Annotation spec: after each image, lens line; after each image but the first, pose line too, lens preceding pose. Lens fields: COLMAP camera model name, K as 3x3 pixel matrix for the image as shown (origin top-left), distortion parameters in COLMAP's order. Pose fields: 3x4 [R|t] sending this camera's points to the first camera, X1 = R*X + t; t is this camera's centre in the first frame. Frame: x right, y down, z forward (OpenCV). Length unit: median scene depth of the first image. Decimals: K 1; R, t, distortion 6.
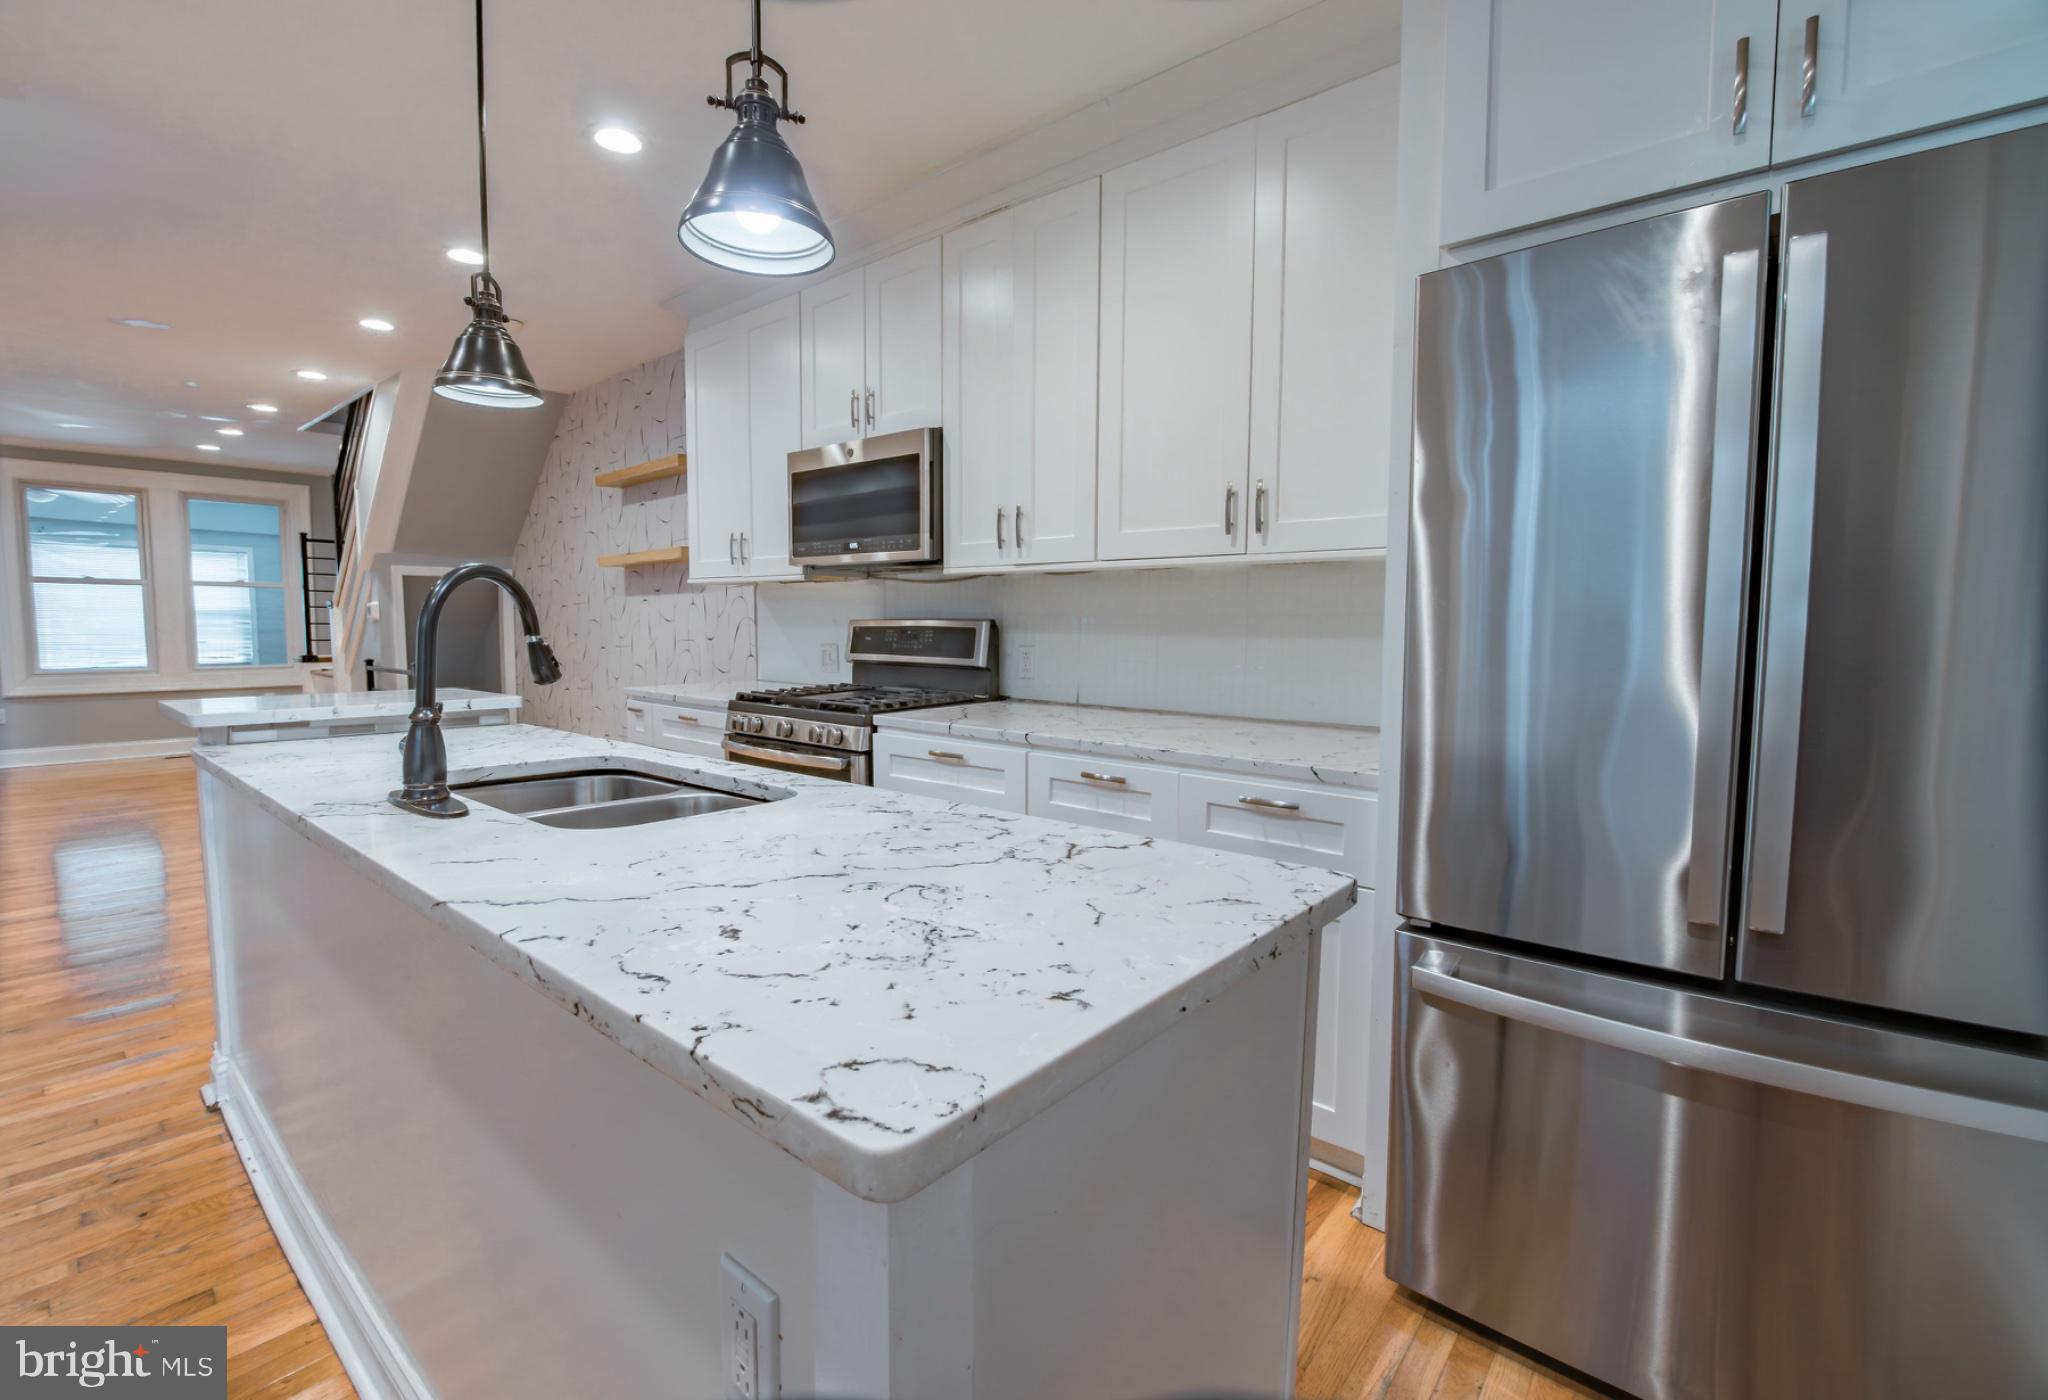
lens RADIAL K [[886.2, 0, 1024.0], [0, 886.2, 700.0], [0, 0, 1]] dist [0.000853, -0.008436]
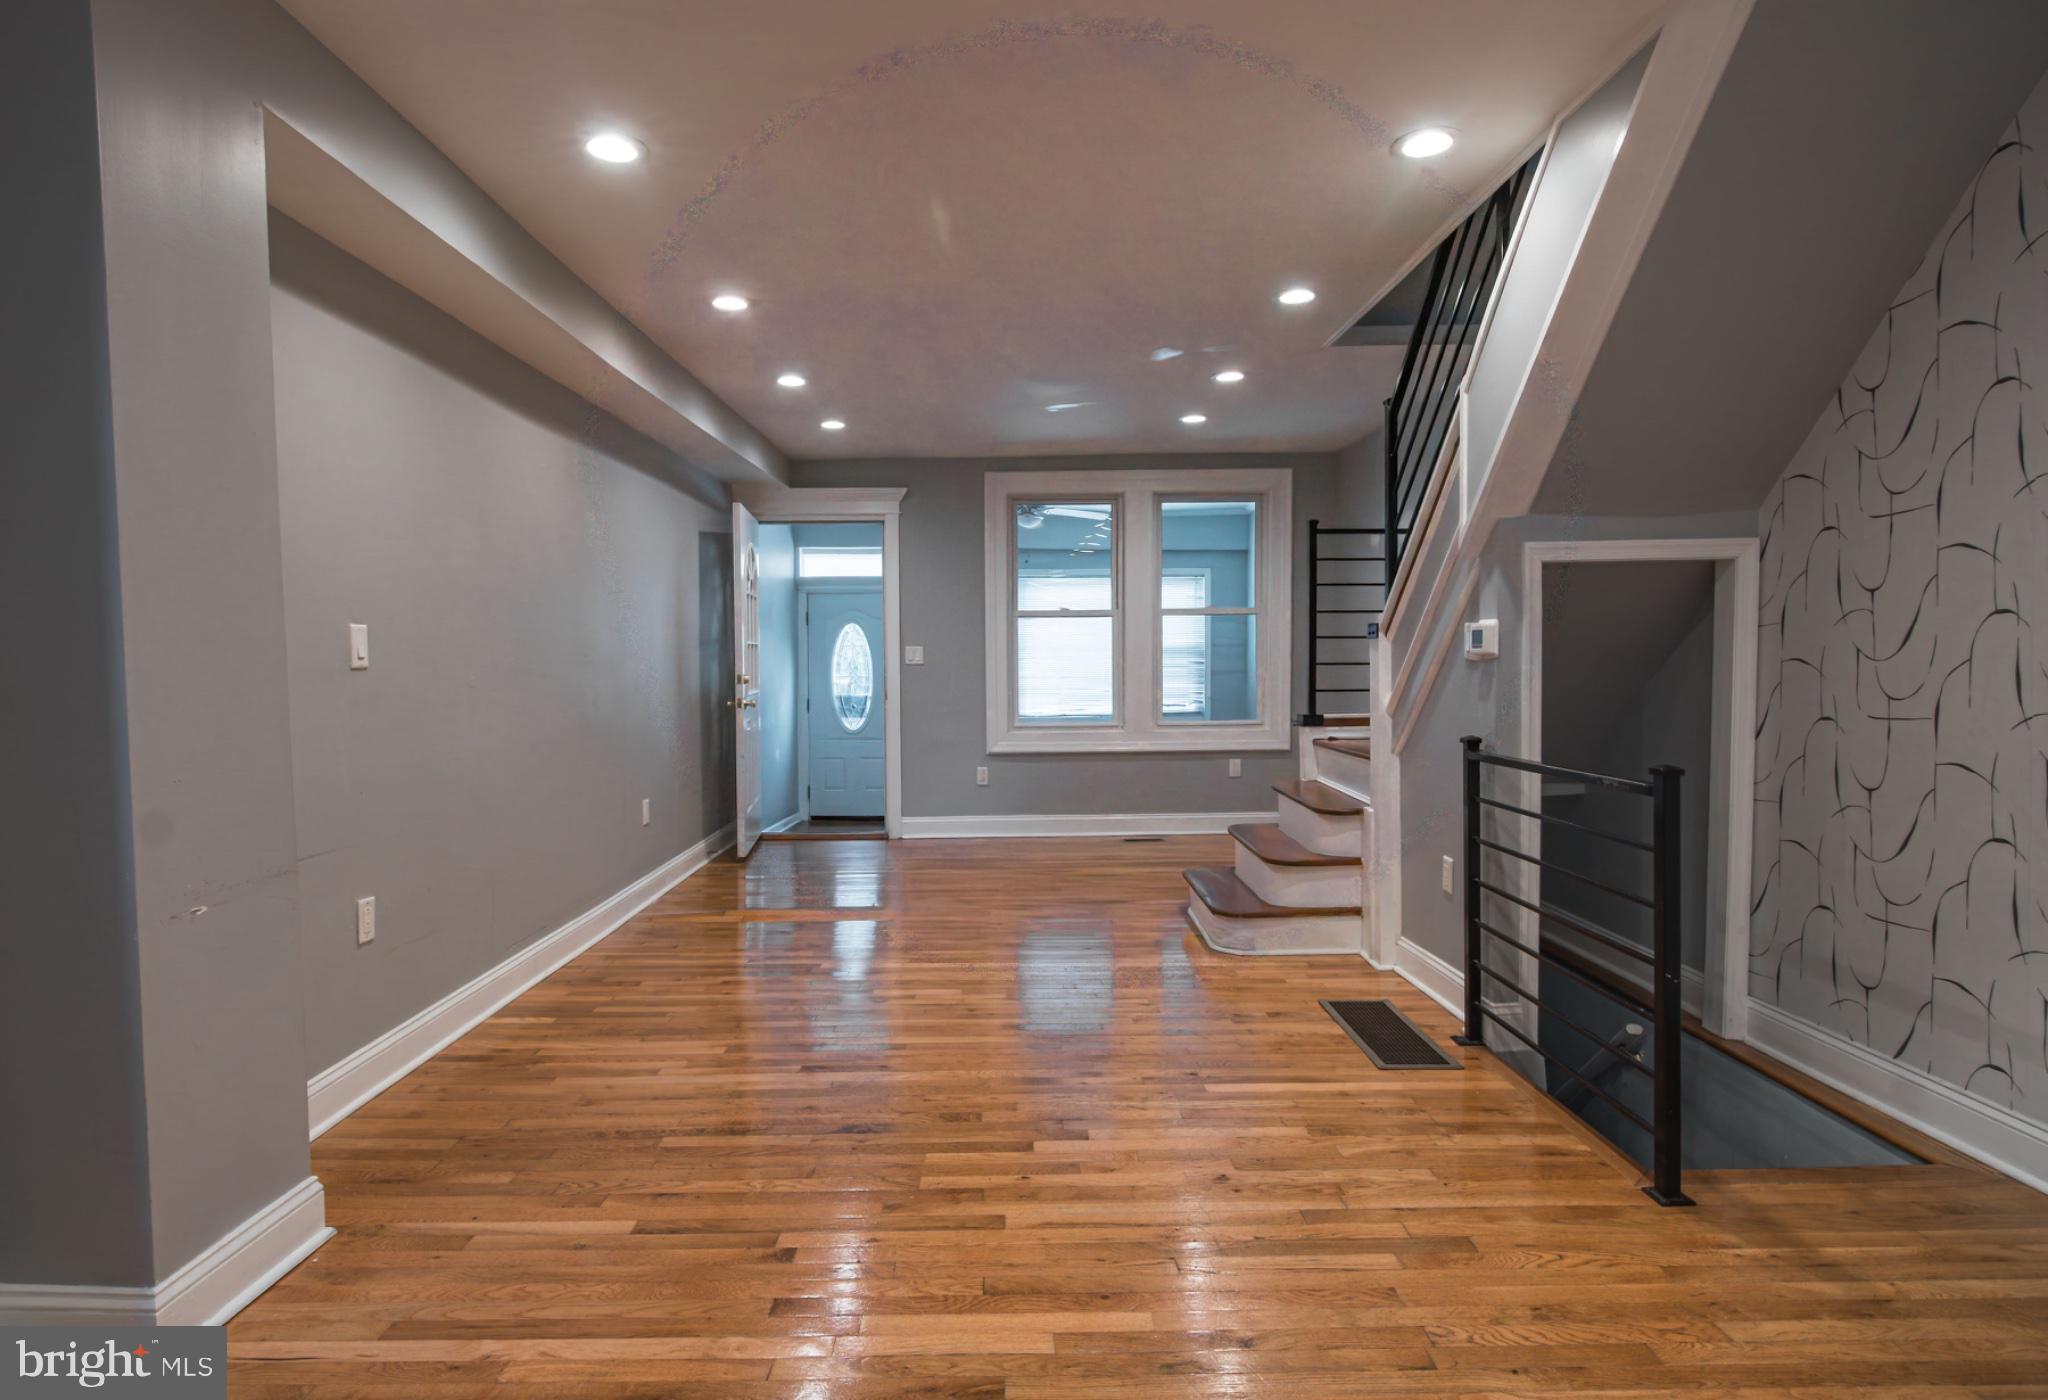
lens RADIAL K [[1068.4, 0, 1024.0], [0, 1068.4, 700.0], [0, 0, 1]] dist [-0.000484, -0.000084]
pose [[0.663048, 0.016160, -0.748402, -0.338097], [-0.050000, 0.998490, -0.022737, -0.029890], [0.746905, 0.052496, 0.662855, 0.308872]]
